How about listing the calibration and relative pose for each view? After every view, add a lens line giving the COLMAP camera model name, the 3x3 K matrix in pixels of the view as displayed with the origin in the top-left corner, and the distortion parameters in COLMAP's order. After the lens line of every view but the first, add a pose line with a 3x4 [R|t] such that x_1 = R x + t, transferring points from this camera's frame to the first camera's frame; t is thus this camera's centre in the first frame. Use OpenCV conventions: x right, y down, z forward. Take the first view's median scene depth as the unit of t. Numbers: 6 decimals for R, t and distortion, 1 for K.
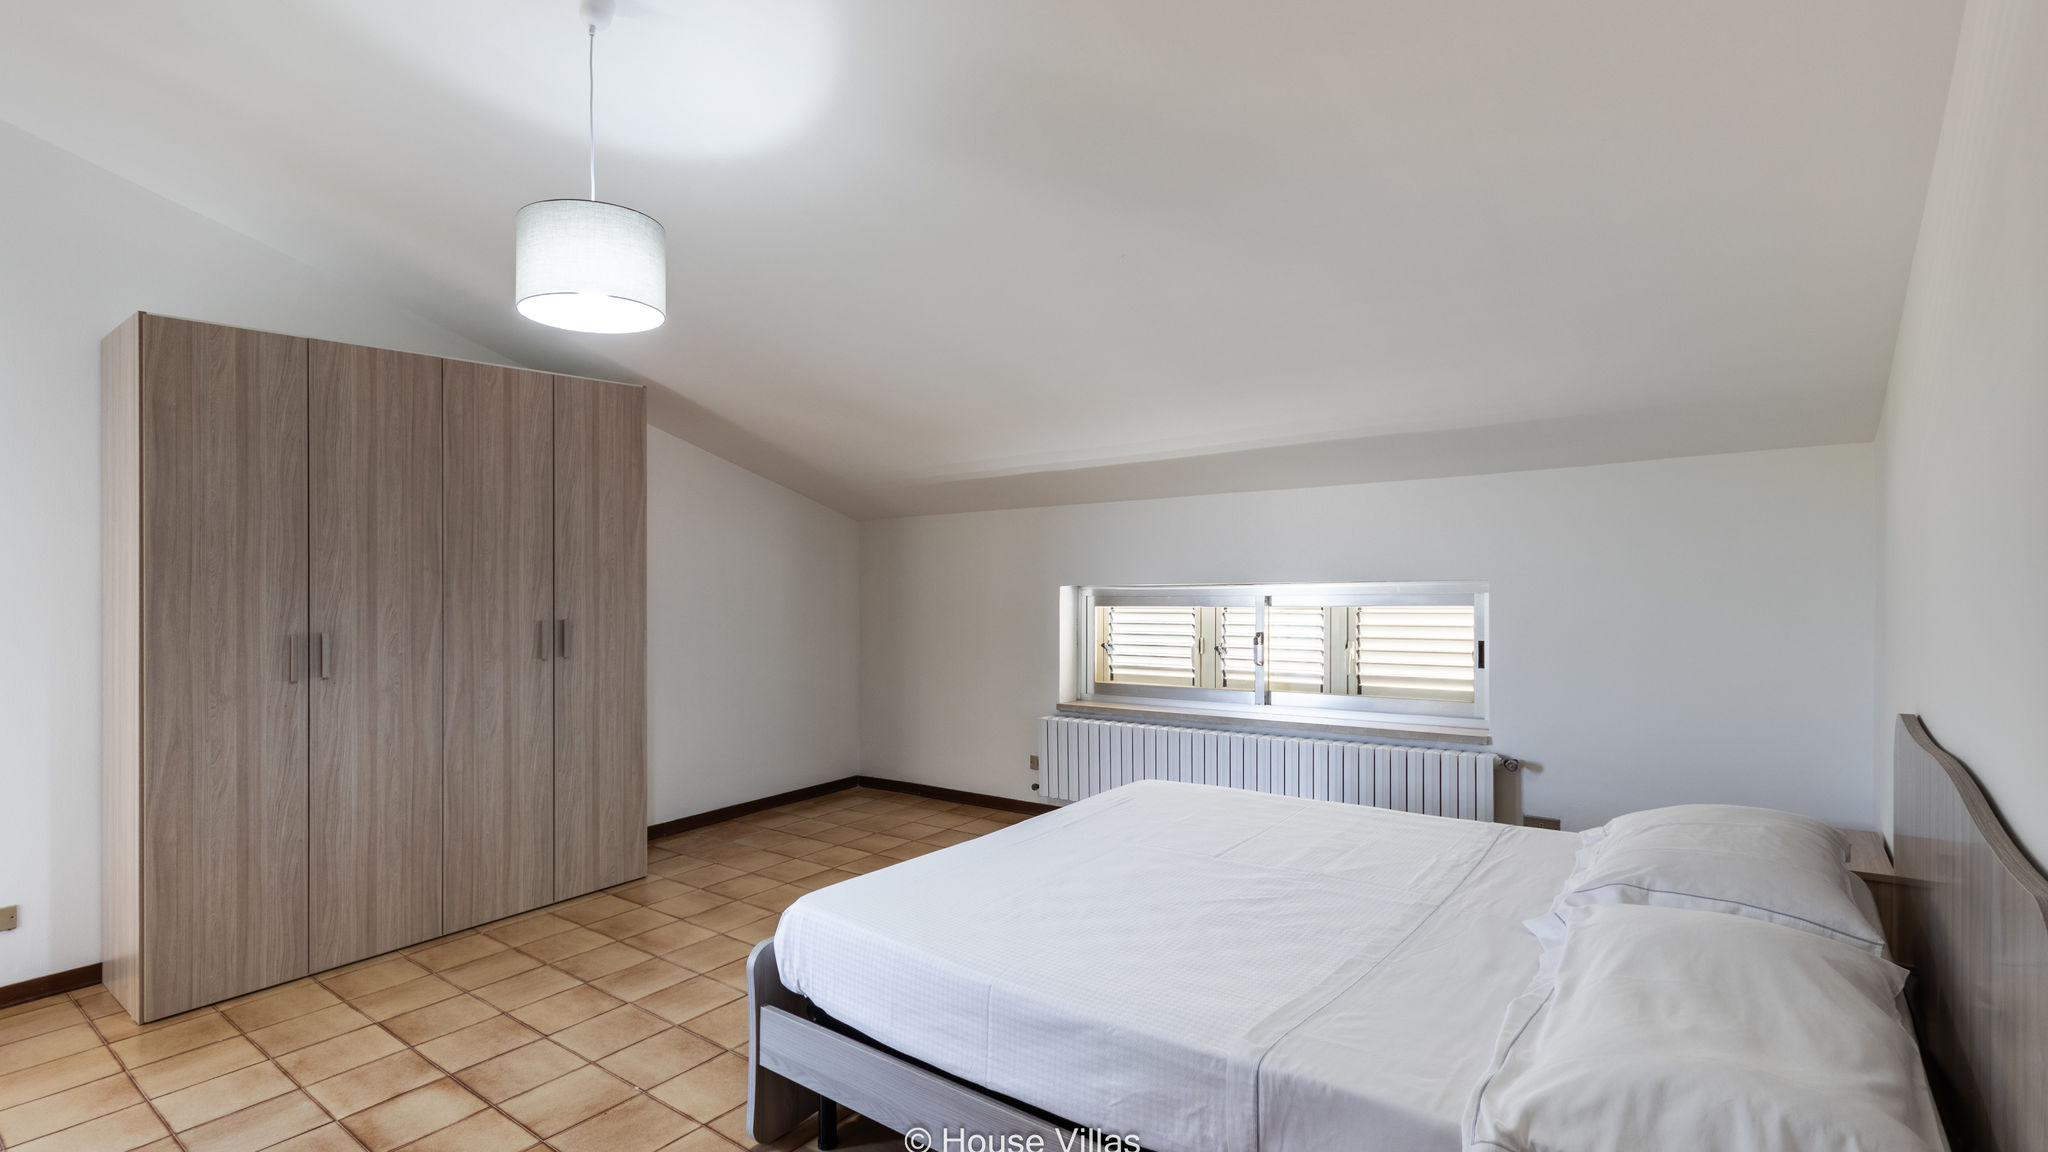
lens RADIAL K [[998.1, 0, 1024.0], [0, 998.1, 576.0], [0, 0, 1]] dist [0.030665, 0.000014]
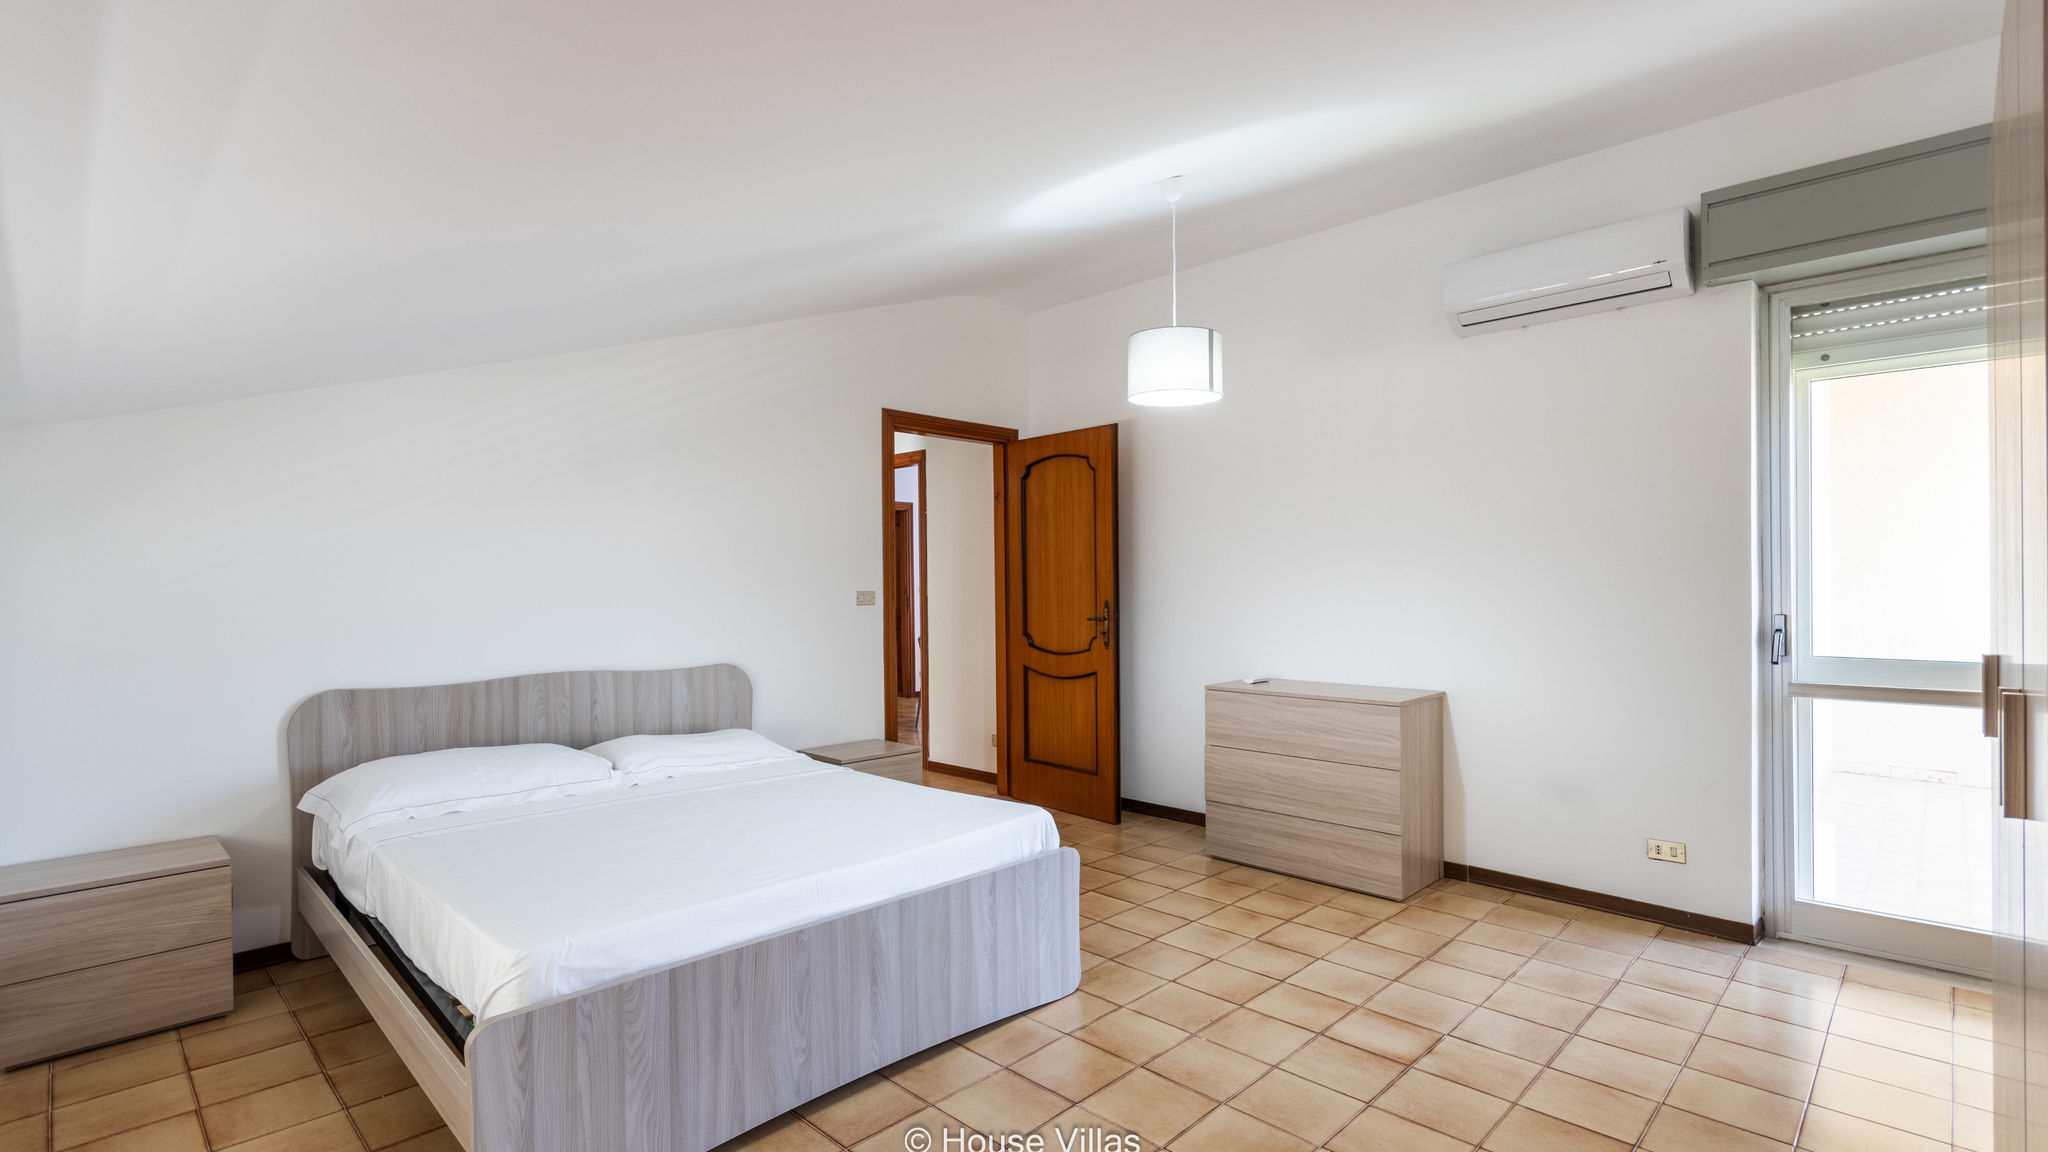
lens RADIAL K [[942.2, 0, 1013.7], [0, 942.2, 575.9], [0, 0, 1]] dist [0.003418, -0.001071]
pose [[-0.990362, 0.038050, 0.133173, -0.215211], [0.036858, 0.999255, -0.011404, 0.009502], [-0.133508, -0.006386, -0.991027, 1.297006]]
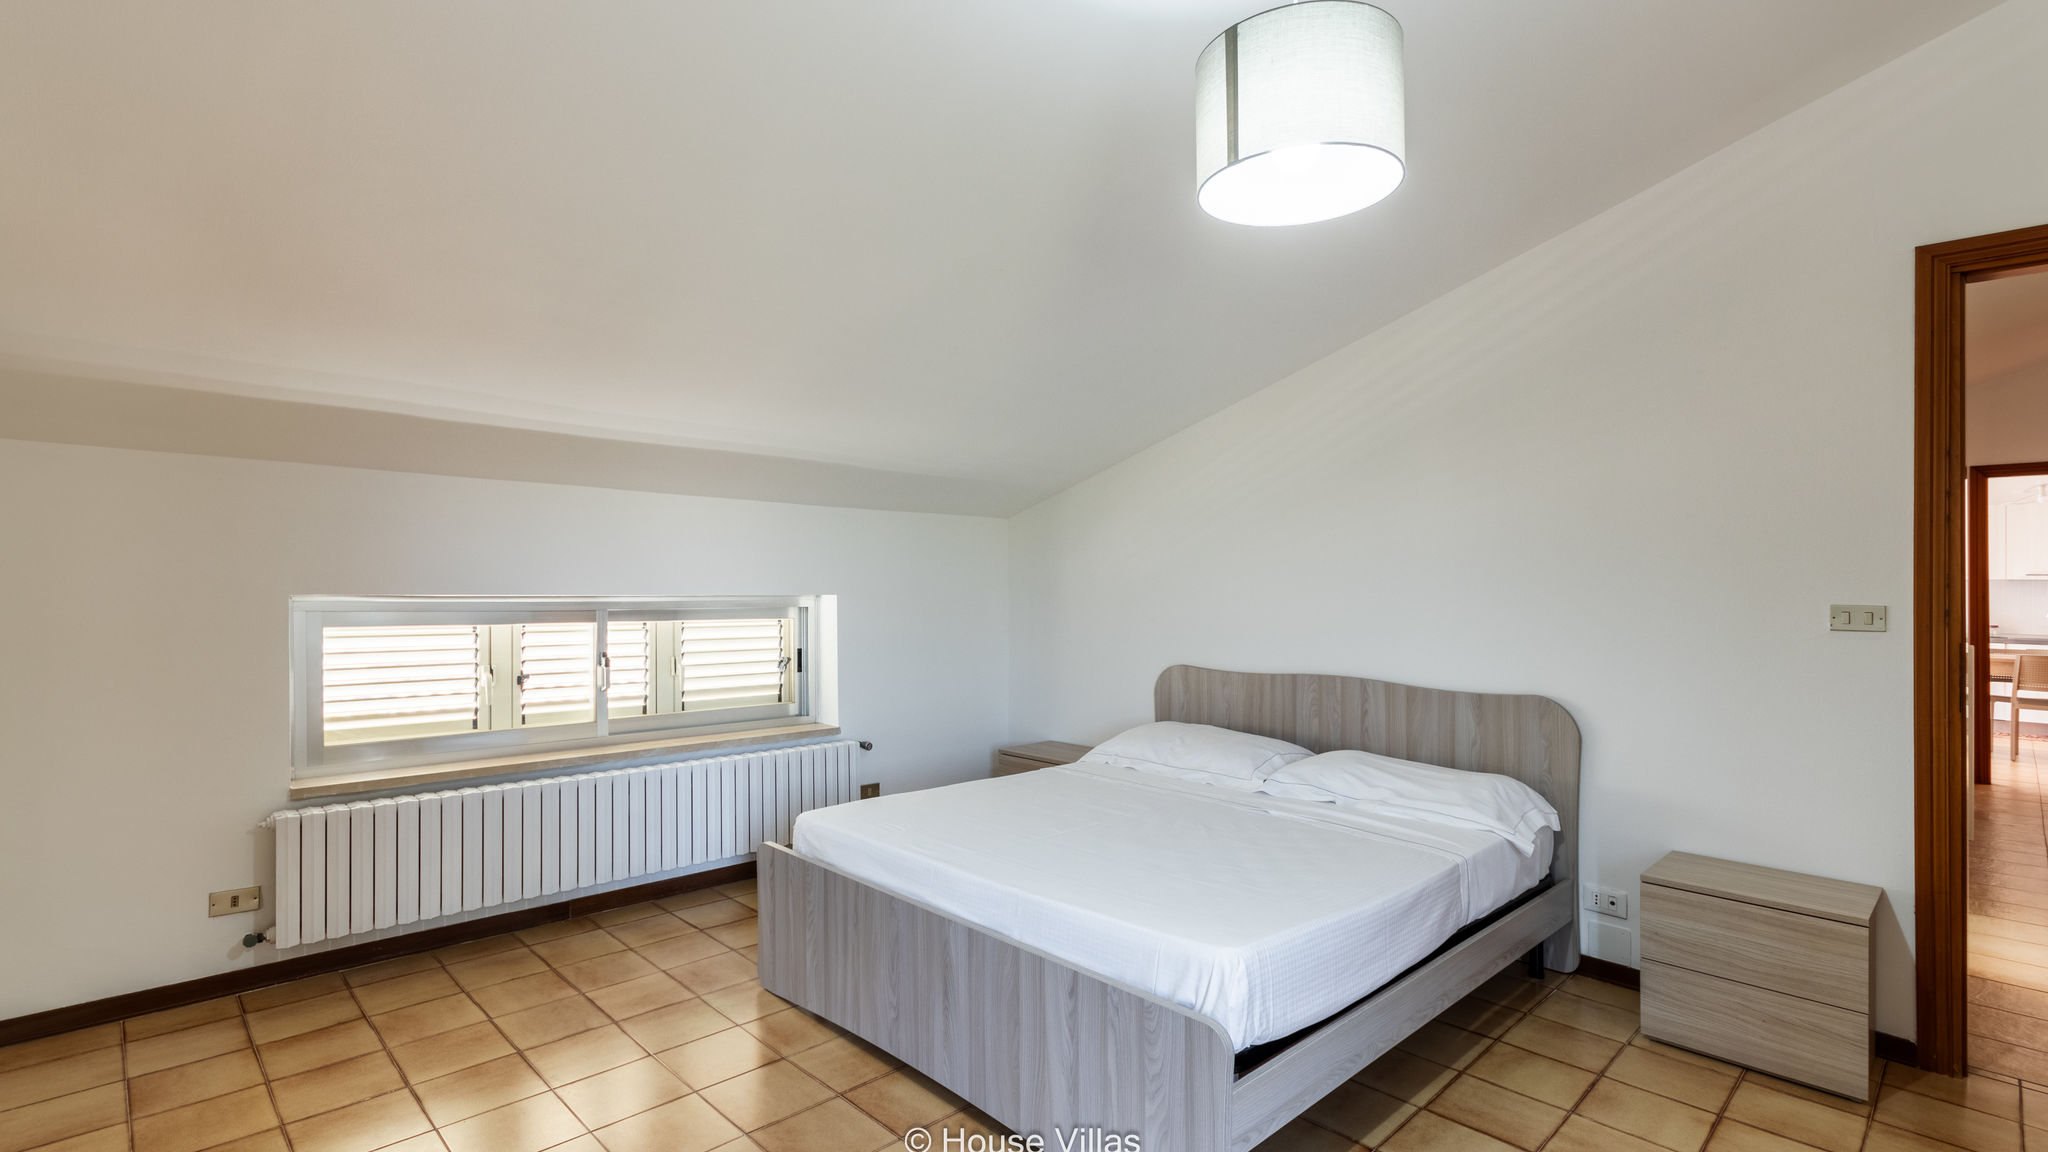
lens RADIAL K [[998.1, 0, 1024.0], [0, 998.1, 576.0], [0, 0, 1]] dist [0.030665, 0.000014]
pose [[0.172507, 0.036804, 0.984321, -0.639261], [-0.012492, 0.999303, -0.035175, 0.019362], [-0.984929, -0.006229, 0.172846, 0.578453]]
